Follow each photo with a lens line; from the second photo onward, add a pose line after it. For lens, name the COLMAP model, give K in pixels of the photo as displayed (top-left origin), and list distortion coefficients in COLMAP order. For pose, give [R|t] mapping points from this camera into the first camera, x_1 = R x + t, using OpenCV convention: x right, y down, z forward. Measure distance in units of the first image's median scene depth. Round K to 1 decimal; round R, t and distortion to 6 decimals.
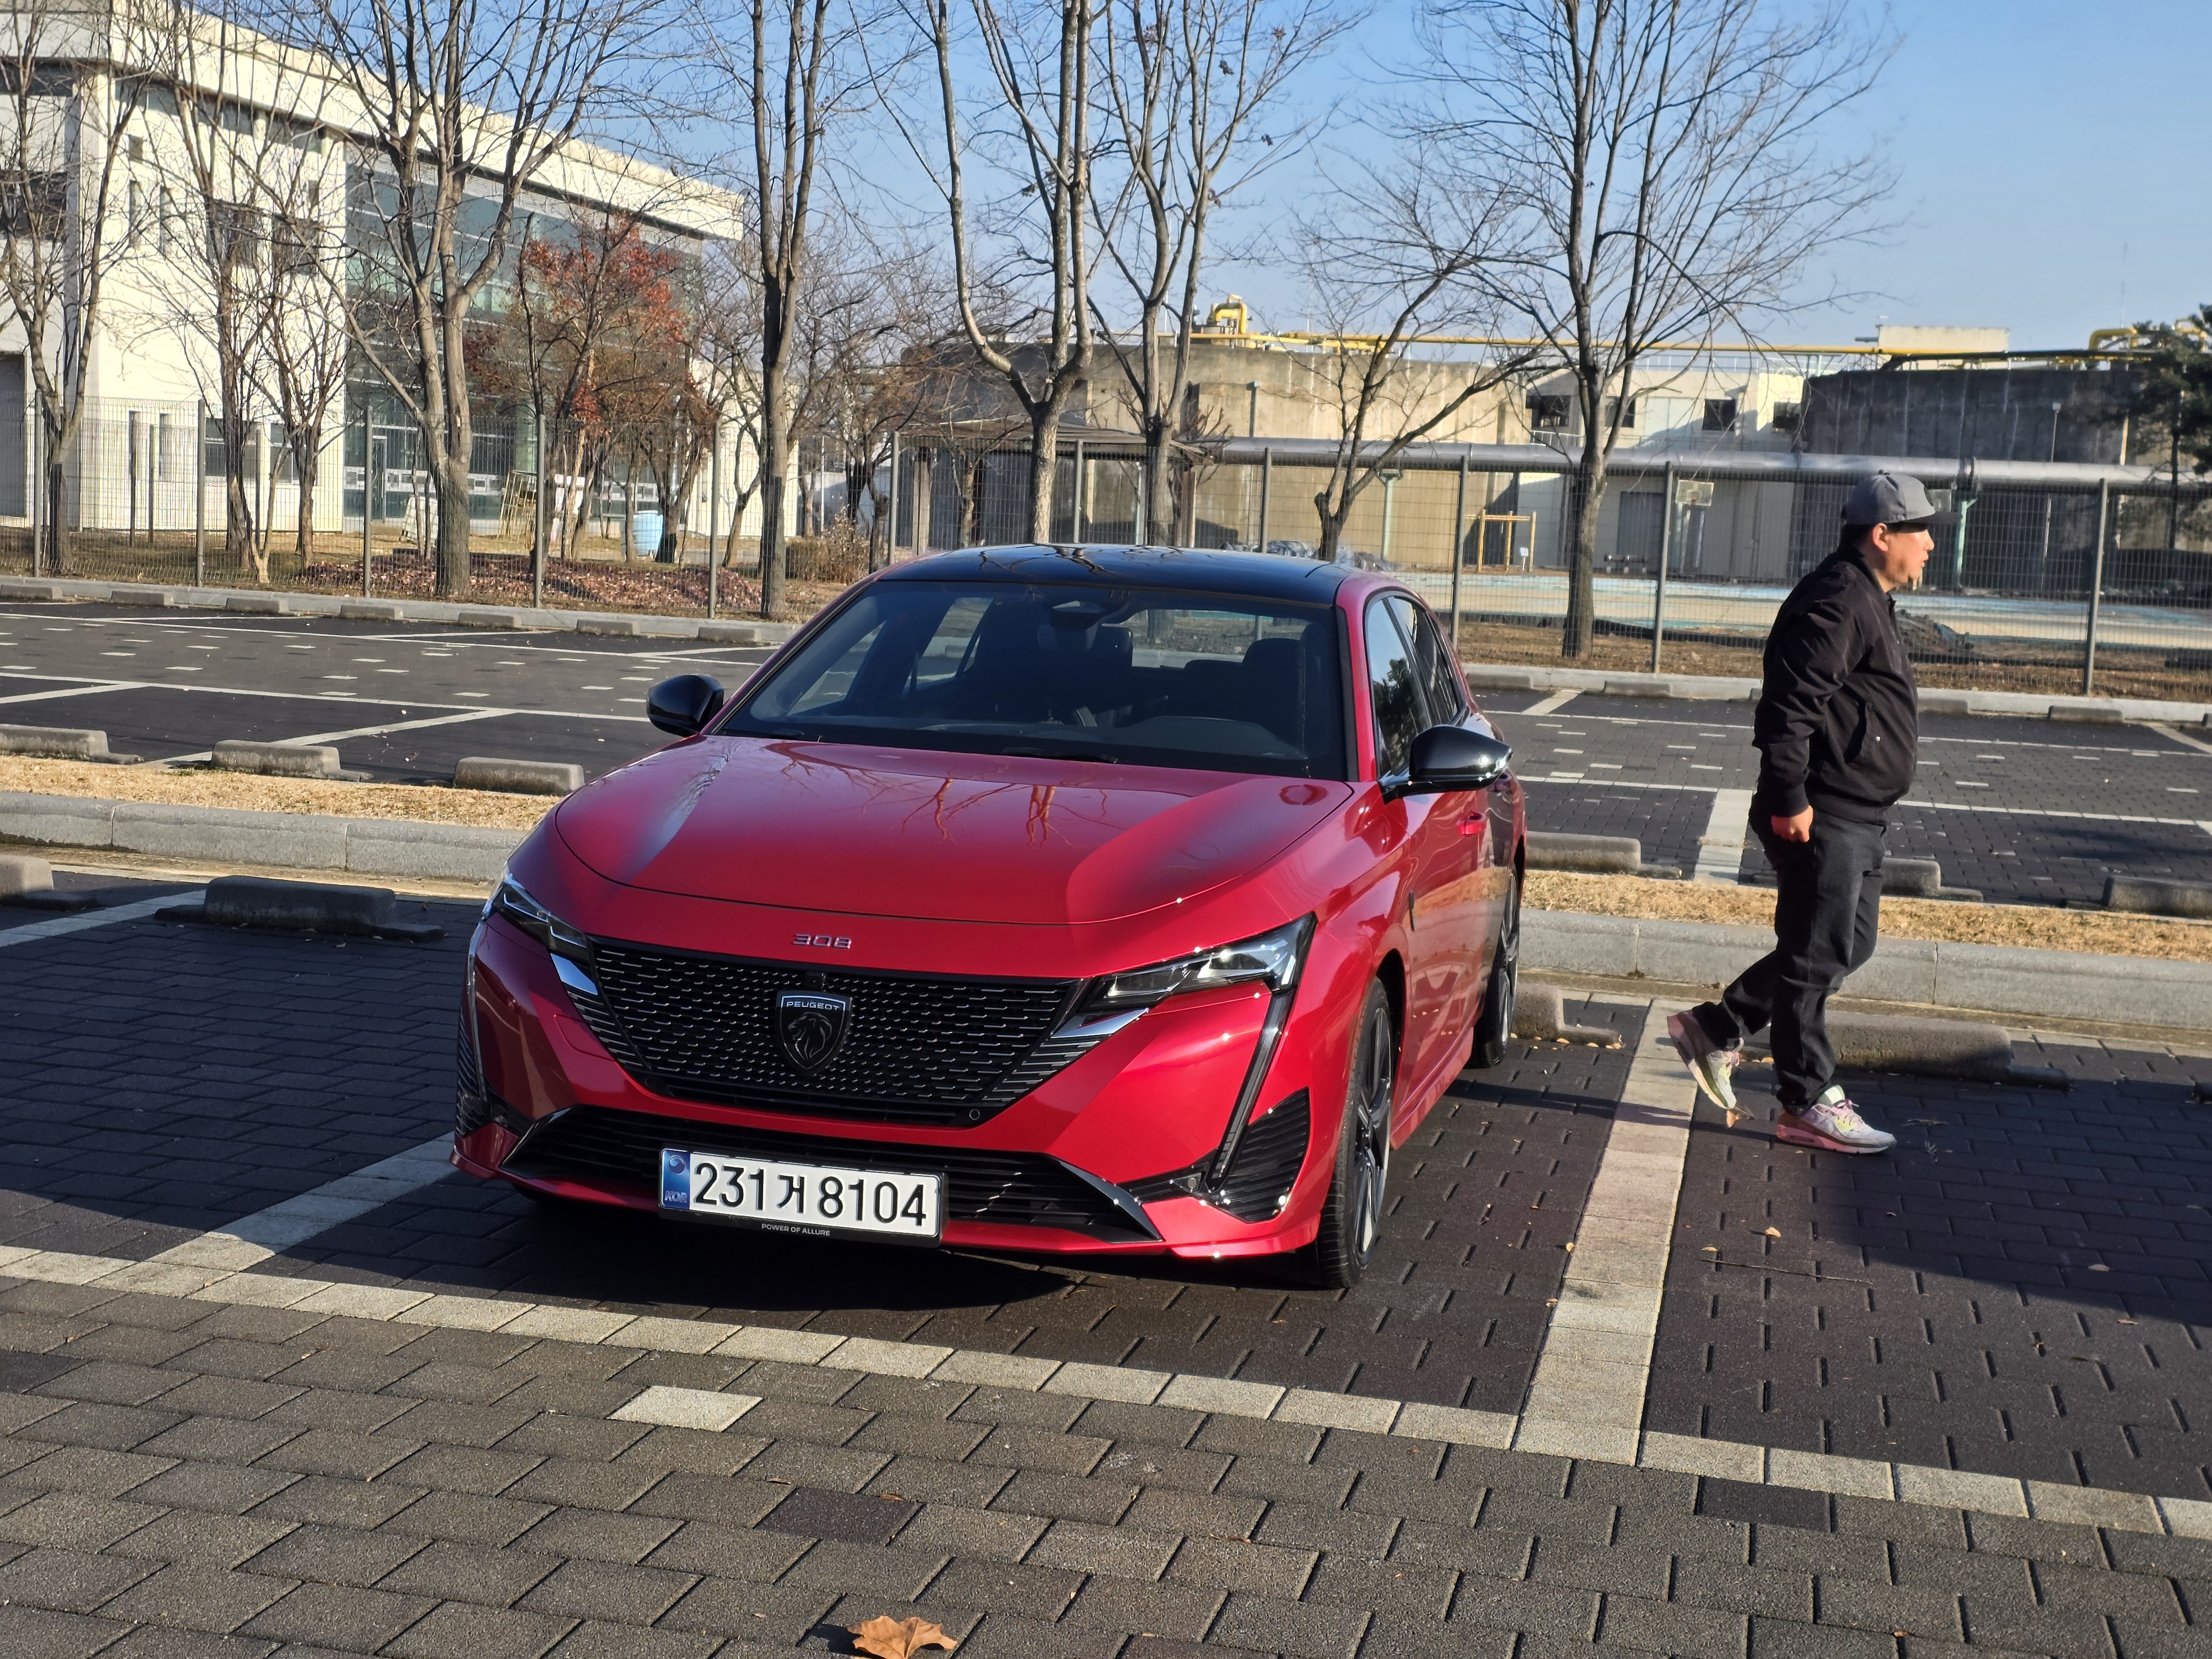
lens RADIAL K [[2919.4, 0, 1101.5], [0, 2919.4, 841.0], [0, 0, 1]] dist [0.090946, 0.000000]
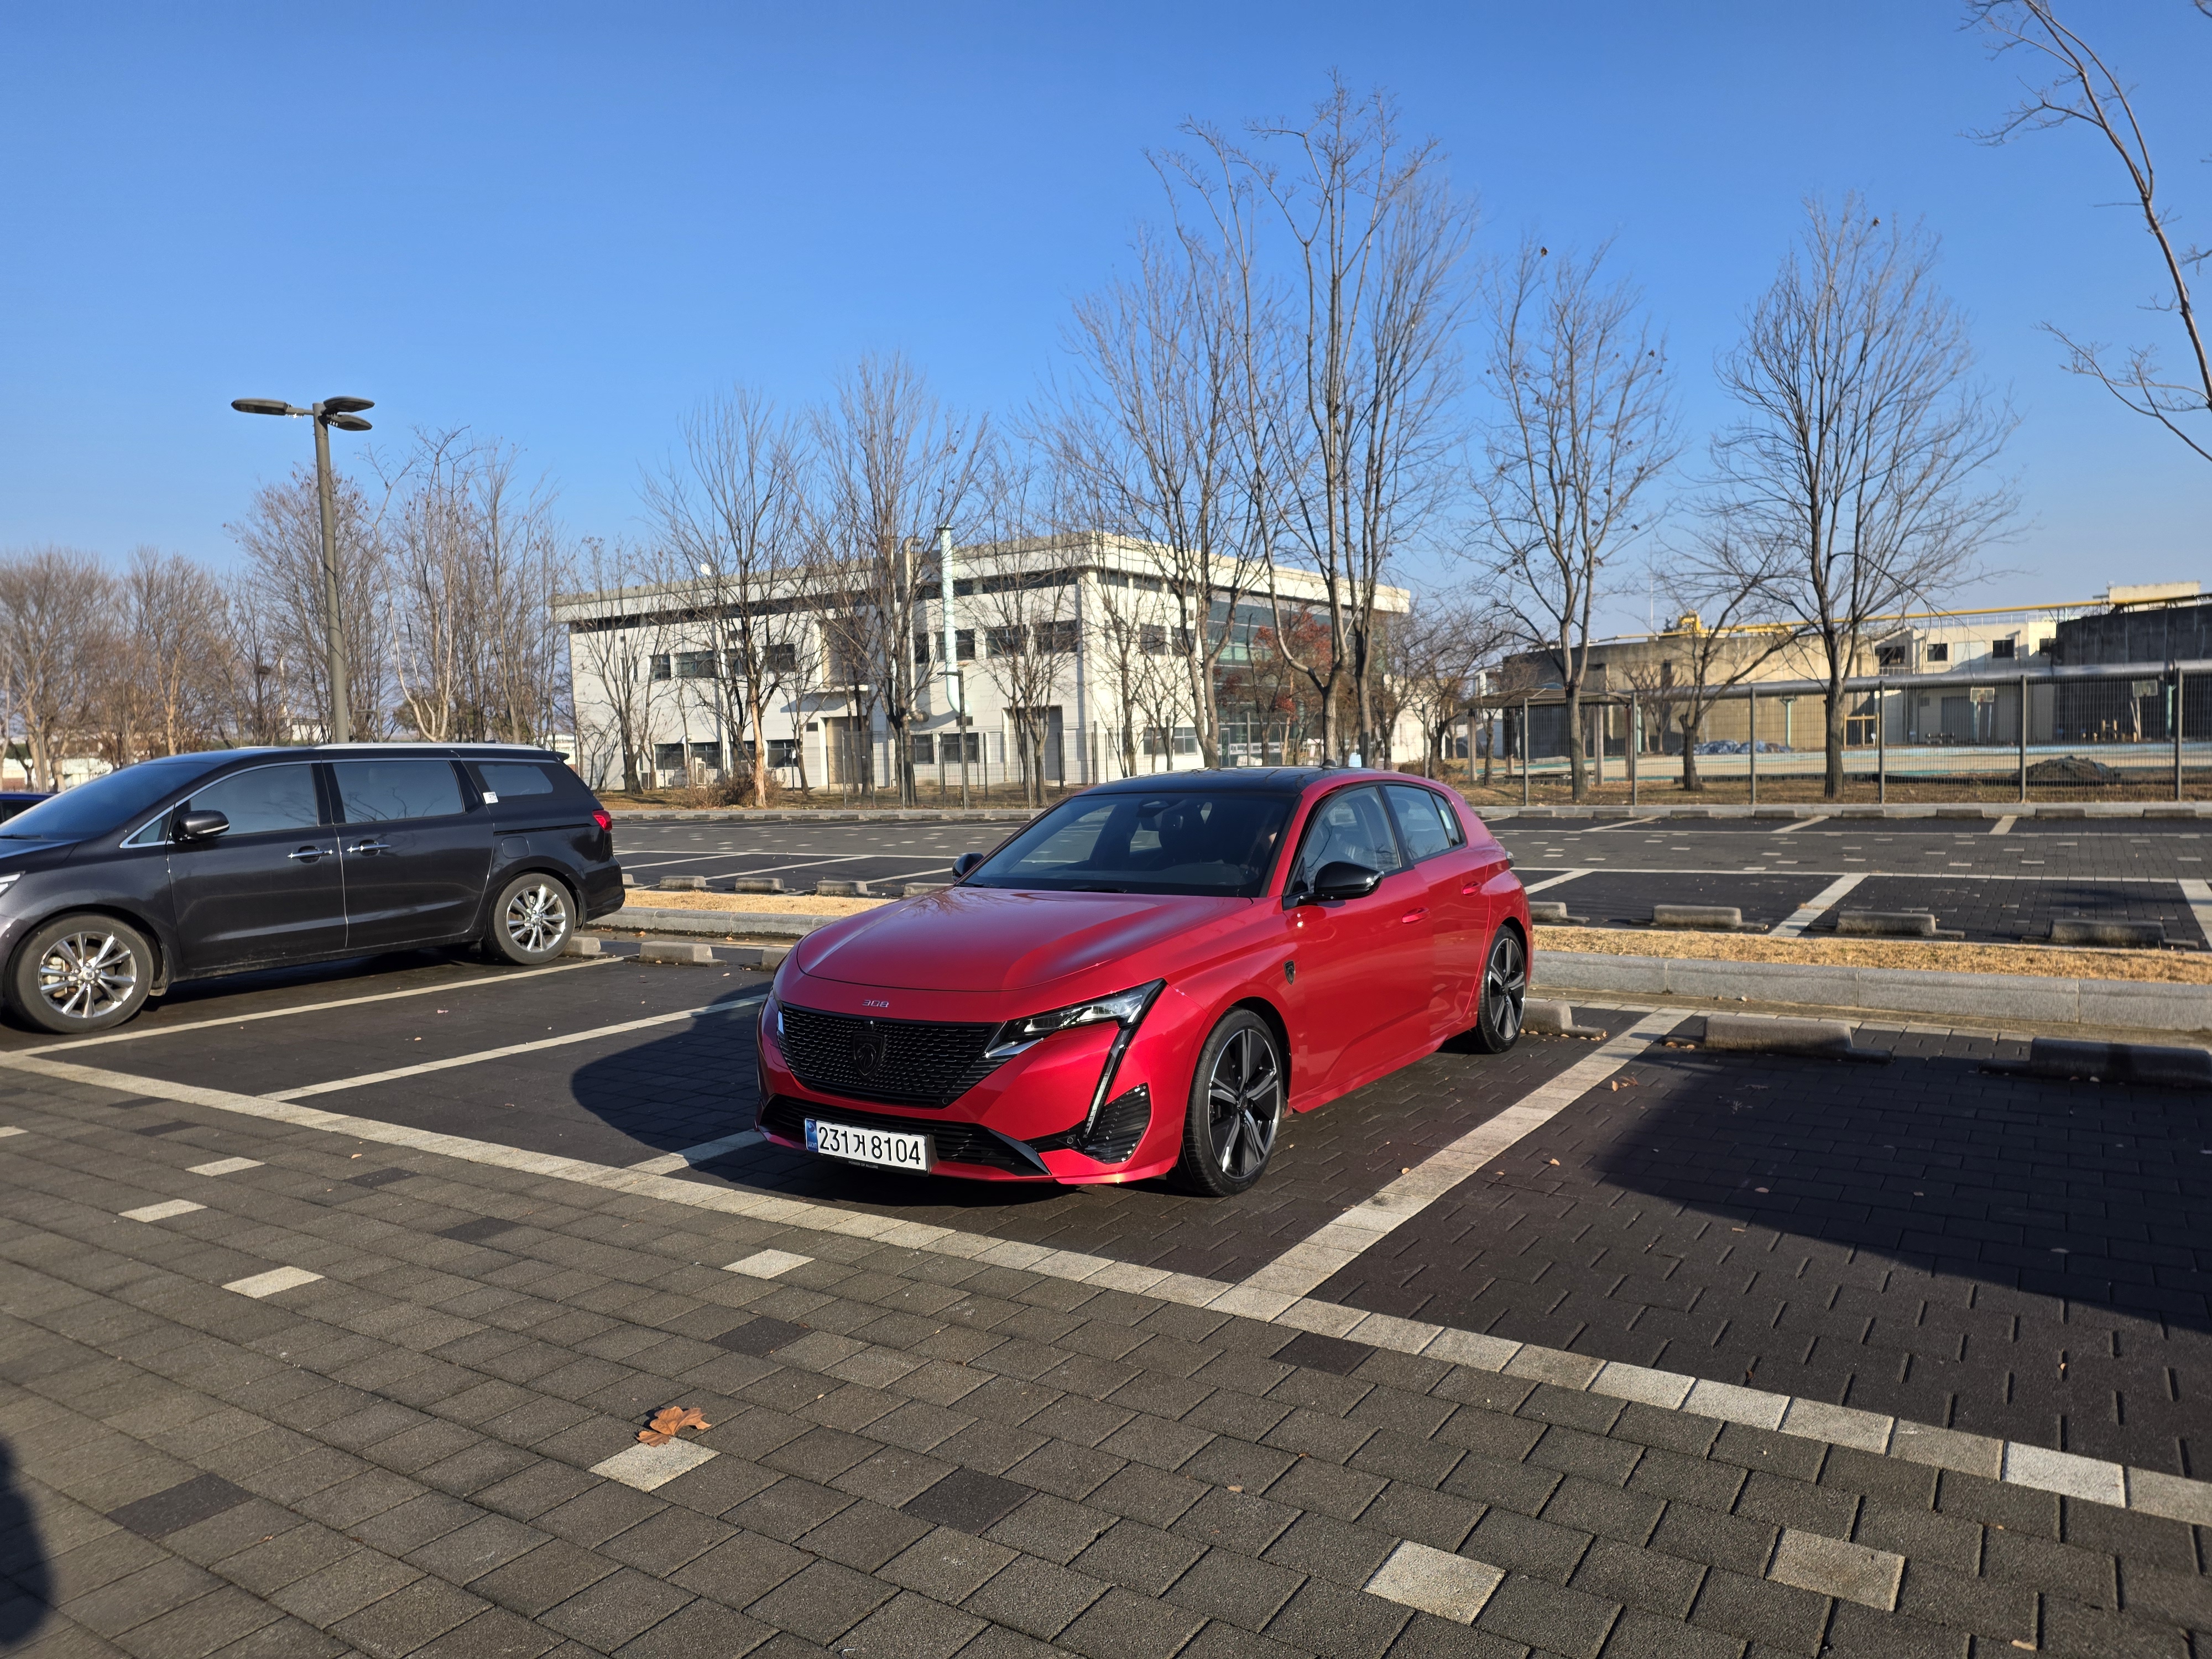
lens RADIAL K [[1463.8, 0, 1121.4], [0, 1463.8, 897.9], [0, 0, 1]] dist [0.035638, -0.015636]
pose [[0.942482, -0.042101, -0.331594, 0.202414], [0.037690, 0.999095, -0.019723, -0.004481], [0.332125, 0.006090, 0.943216, 0.110696]]
